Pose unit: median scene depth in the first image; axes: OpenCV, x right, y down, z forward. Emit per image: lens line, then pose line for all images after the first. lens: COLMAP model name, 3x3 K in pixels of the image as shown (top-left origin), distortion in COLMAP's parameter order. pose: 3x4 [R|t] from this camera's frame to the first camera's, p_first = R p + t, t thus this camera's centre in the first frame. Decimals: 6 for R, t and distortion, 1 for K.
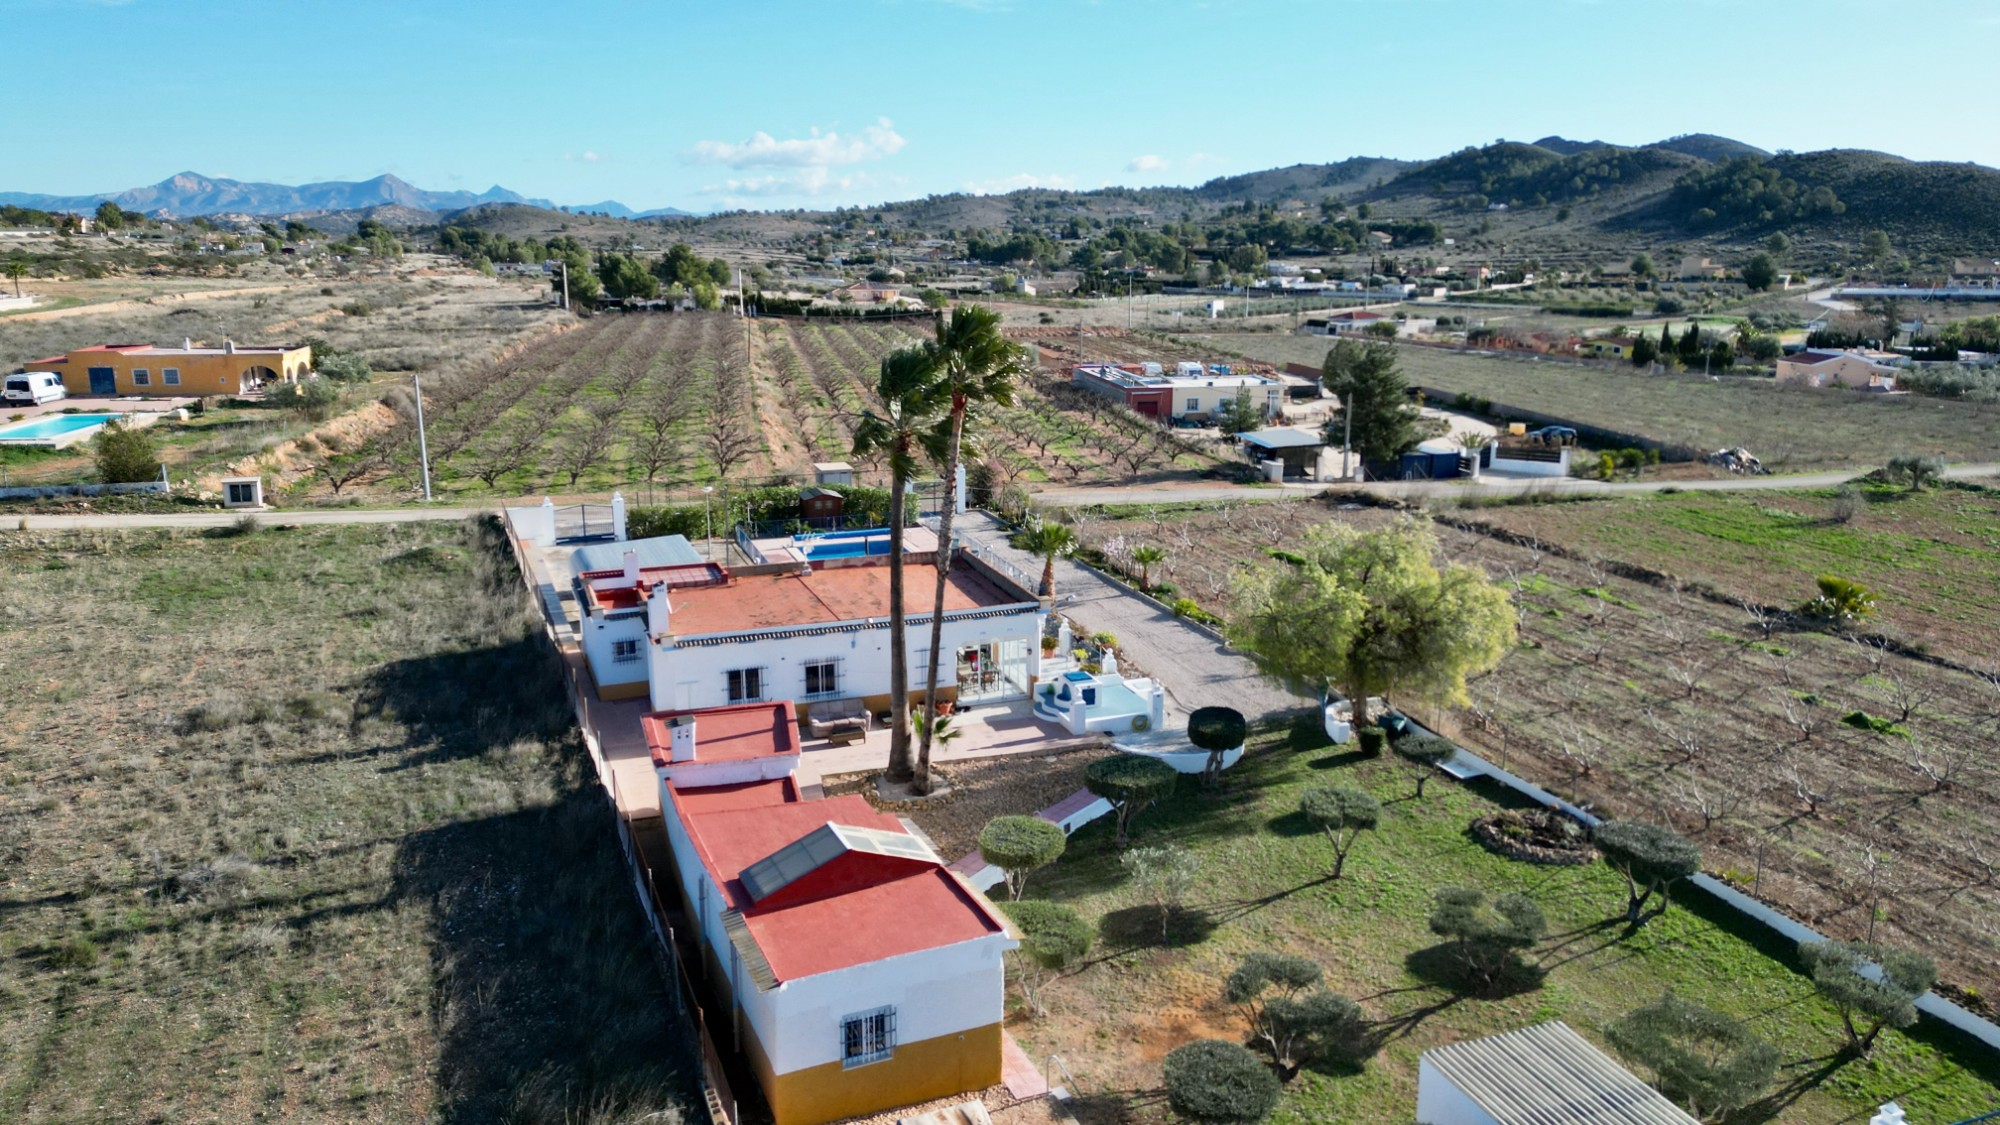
lens RADIAL K [[1373.9, 0, 999.5], [0, 1373.9, 567.7], [0, 0, 1]] dist [0.077587, -0.072689]
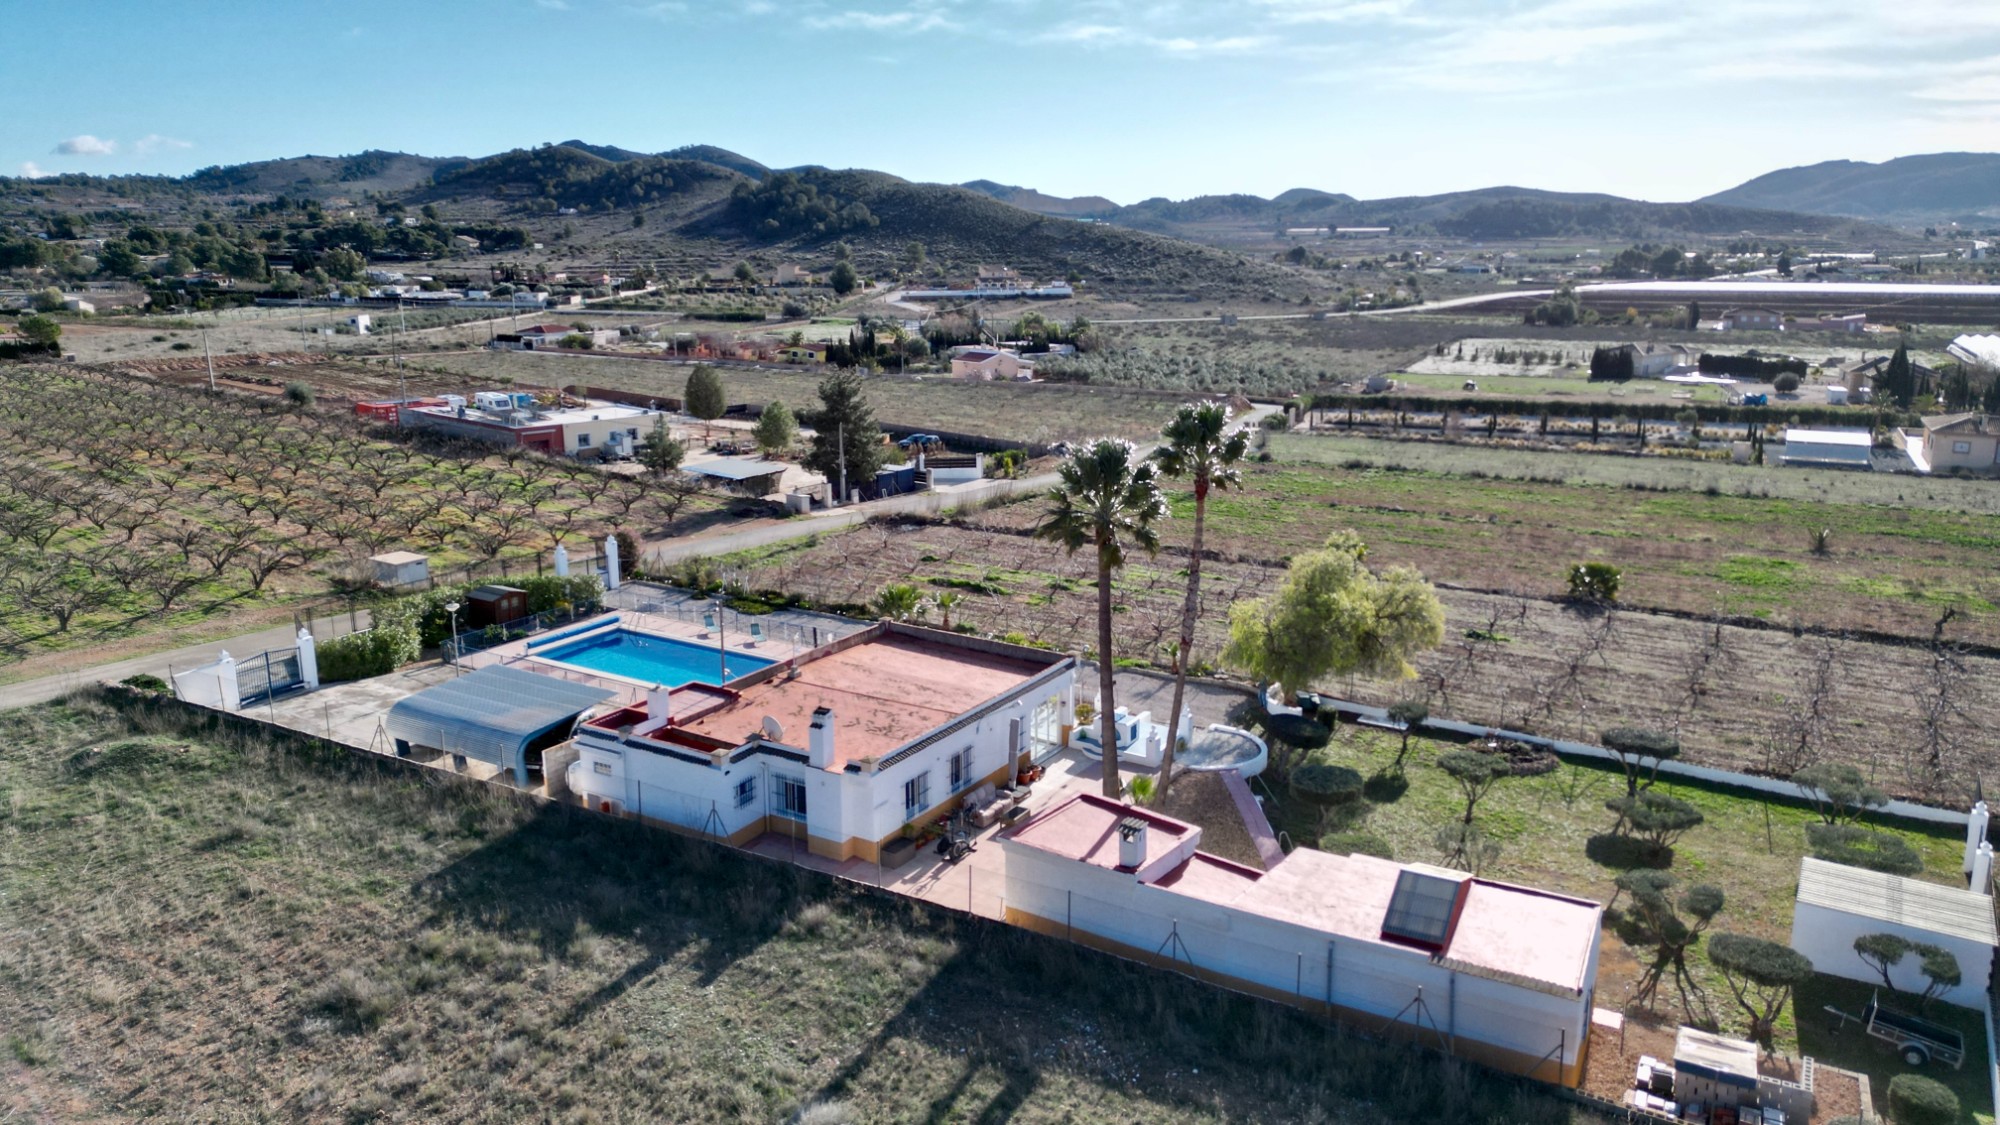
lens RADIAL K [[1373.9, 0, 1007.6], [0, 1373.9, 573.3], [0, 0, 1]] dist [0.077587, -0.072689]
pose [[0.791613, -0.146197, 0.593276, -0.434229], [0.143862, 0.988253, 0.051573, -0.069385], [-0.593846, 0.044524, 0.803346, 0.106574]]
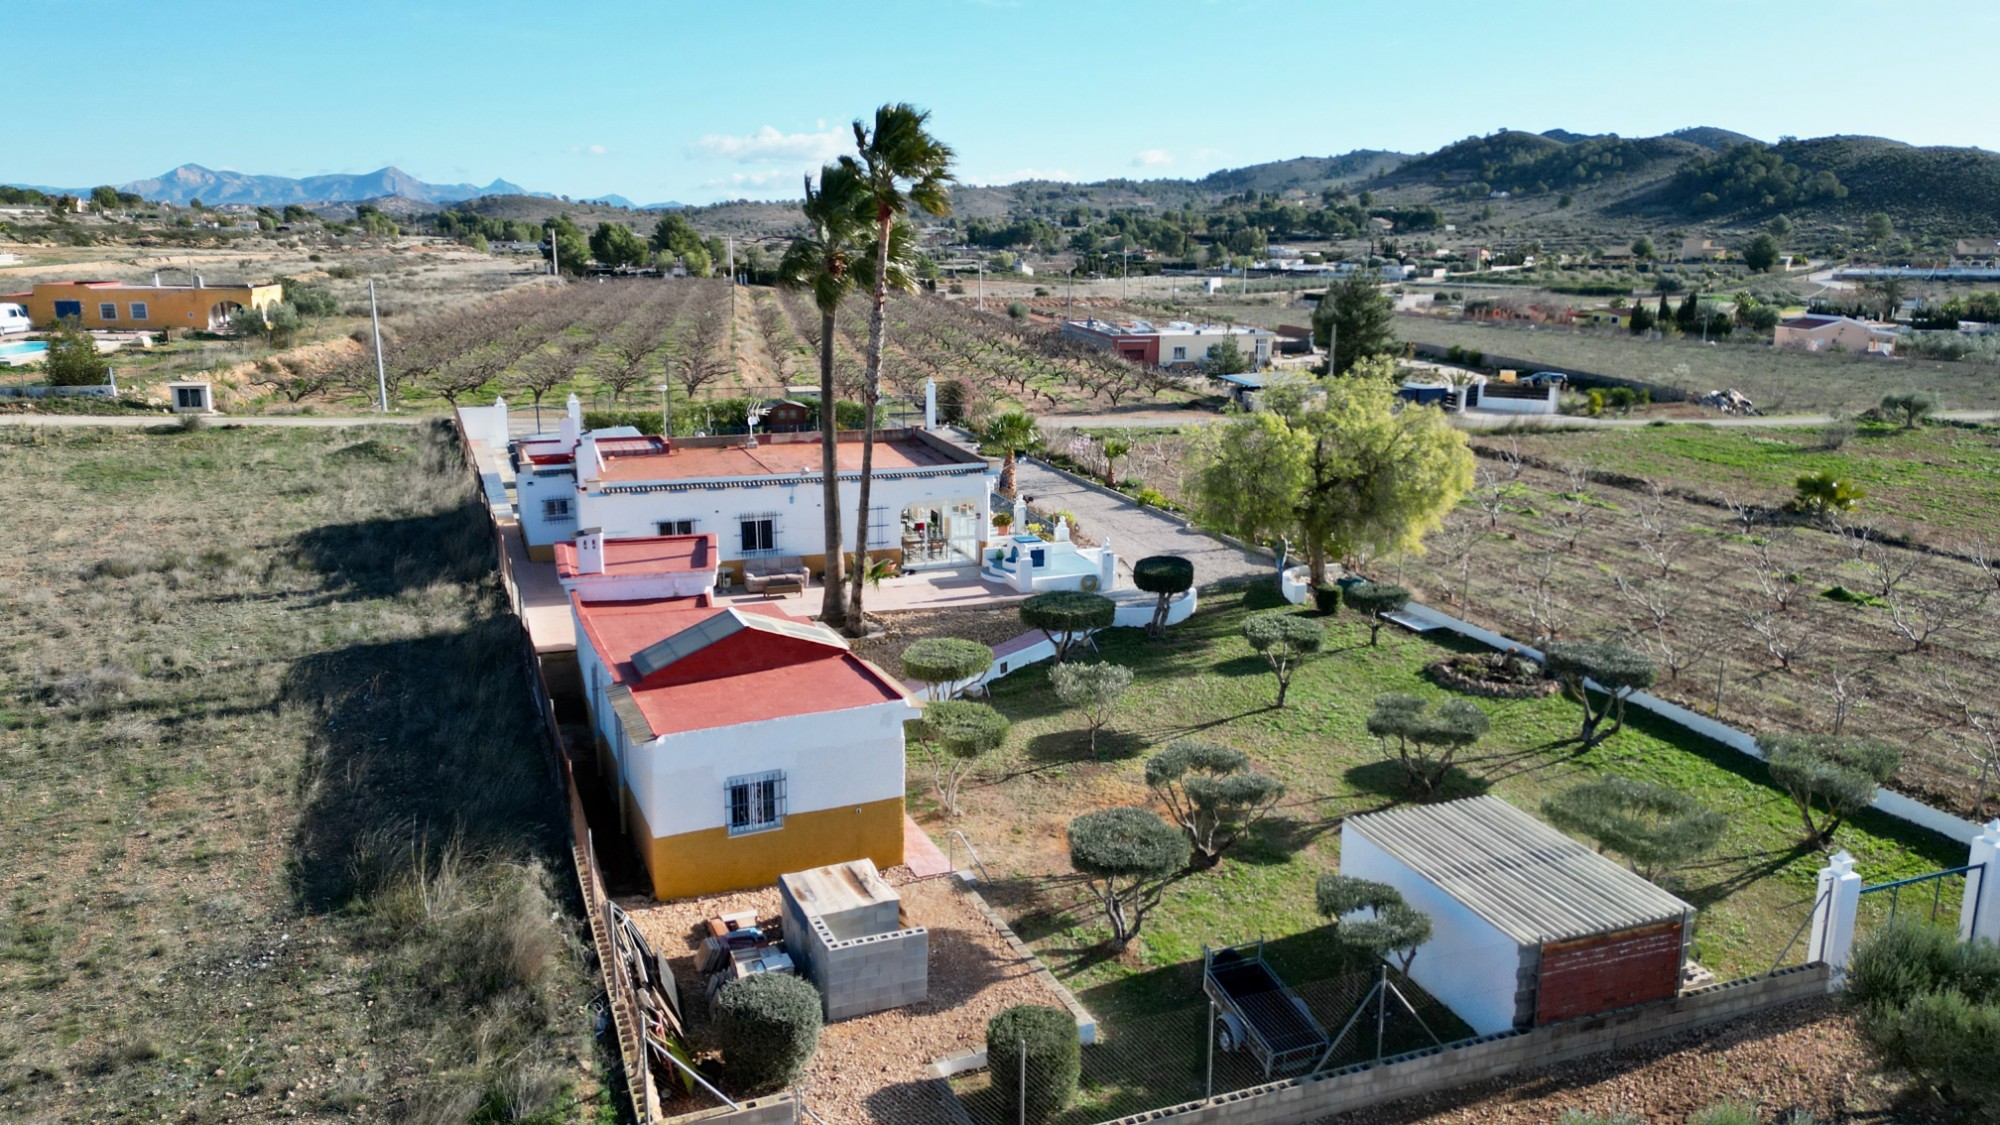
lens RADIAL K [[1373.9, 0, 999.4], [0, 1373.9, 565.5], [0, 0, 1]] dist [0.077587, -0.072689]
pose [[0.999997, 0.001727, -0.001597, 0.026349], [-0.001722, 0.999994, 0.002837, 0.063979], [0.001602, -0.002834, 0.999995, 0.023838]]
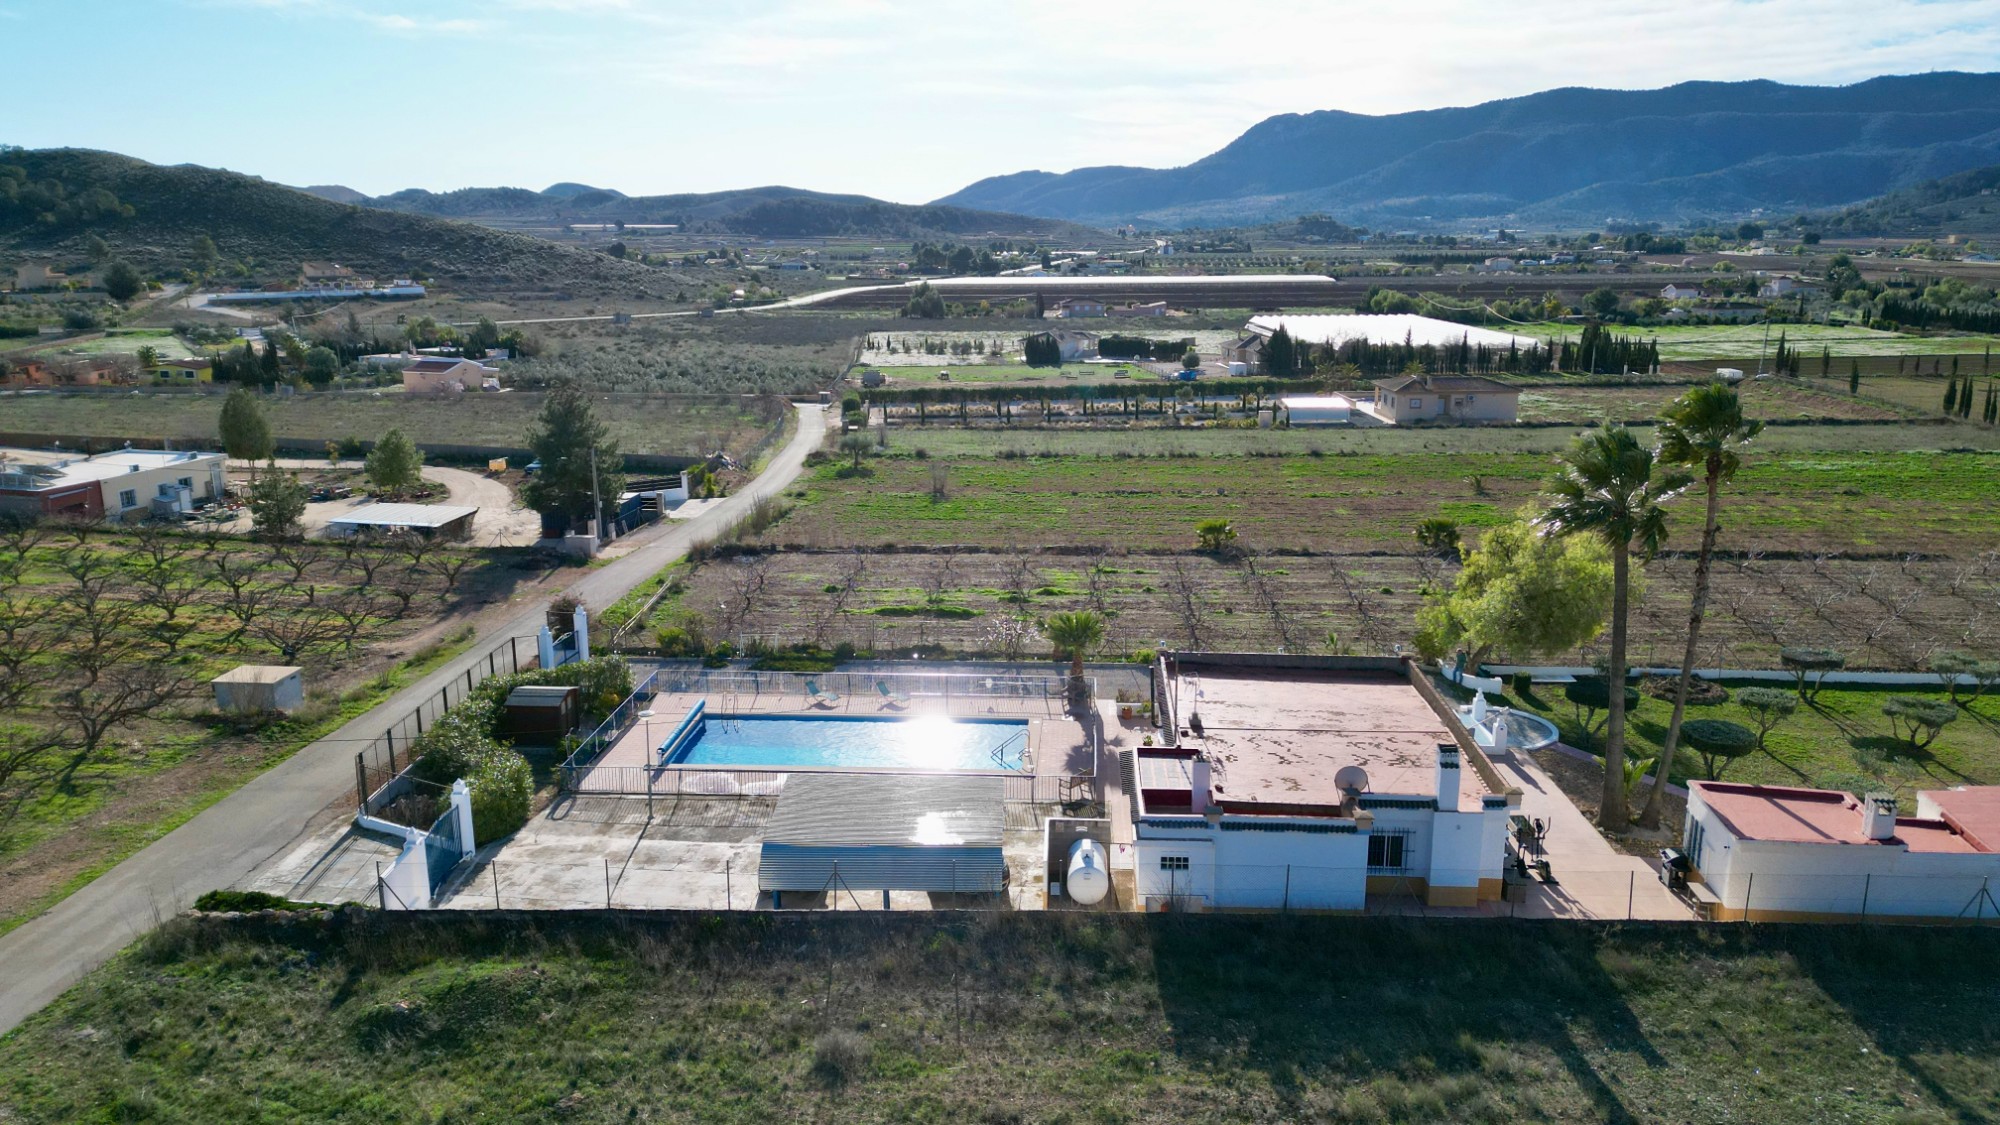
lens RADIAL K [[1373.9, 0, 1009.9], [0, 1373.9, 568.0], [0, 0, 1]] dist [0.077587, -0.072689]
pose [[0.406334, -0.218411, 0.887237, -0.690019], [0.216680, 0.966347, 0.138651, -0.172152], [-0.887661, 0.135908, 0.439985, 0.536317]]
